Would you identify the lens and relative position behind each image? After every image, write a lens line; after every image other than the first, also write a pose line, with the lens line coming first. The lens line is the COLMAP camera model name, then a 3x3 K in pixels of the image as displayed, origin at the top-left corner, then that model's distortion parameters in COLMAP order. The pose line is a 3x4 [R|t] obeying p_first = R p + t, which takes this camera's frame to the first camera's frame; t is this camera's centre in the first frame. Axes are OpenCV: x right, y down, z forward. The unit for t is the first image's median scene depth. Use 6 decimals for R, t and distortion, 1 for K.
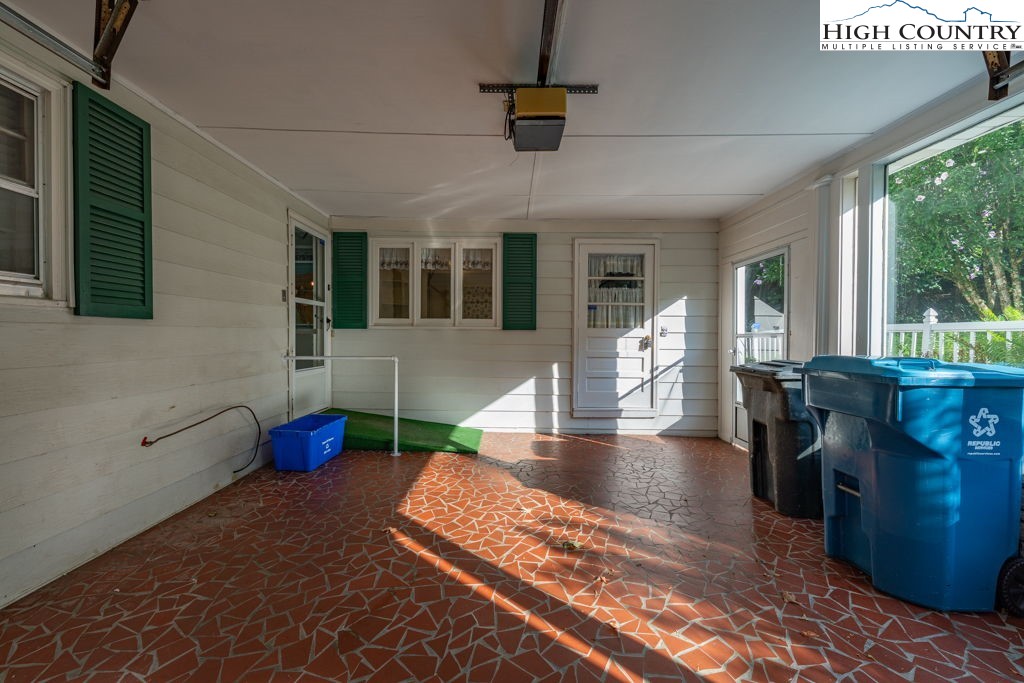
lens RADIAL K [[455.8, 0, 505.3], [0, 455.8, 339.4], [0, 0, 1]] dist [-0.001152, -0.000462]
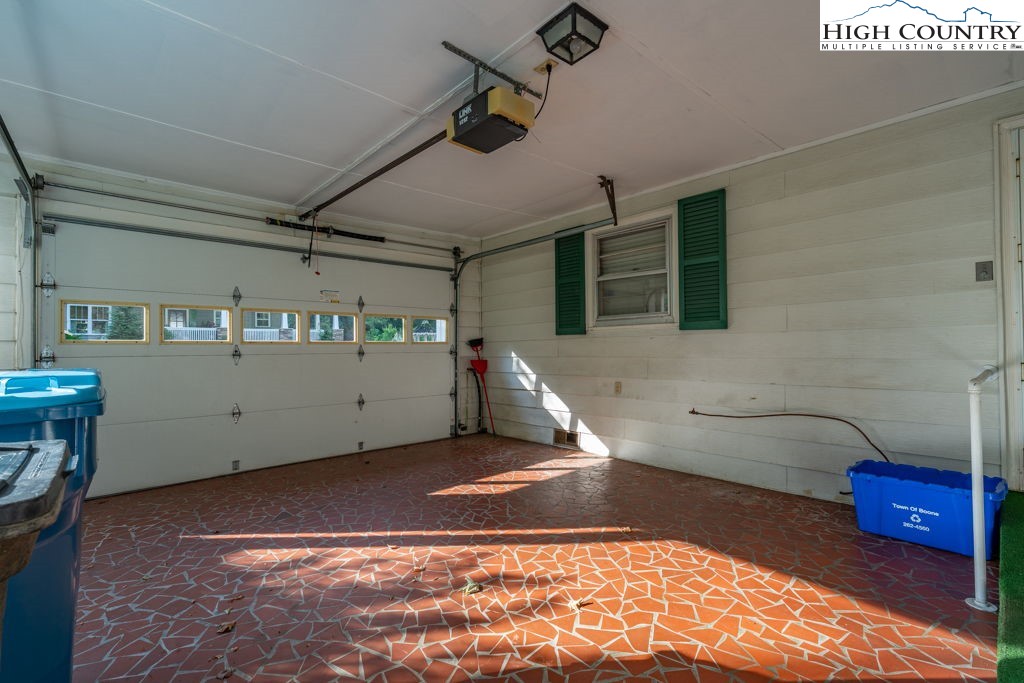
lens RADIAL K [[455.8, 0, 505.3], [0, 455.8, 339.4], [0, 0, 1]] dist [-0.001152, -0.000462]
pose [[-0.770371, -0.004025, -0.637583, 0.574602], [0.000090, 0.999979, -0.006422, -0.002945], [0.637595, -0.005004, -0.770355, 1.521959]]
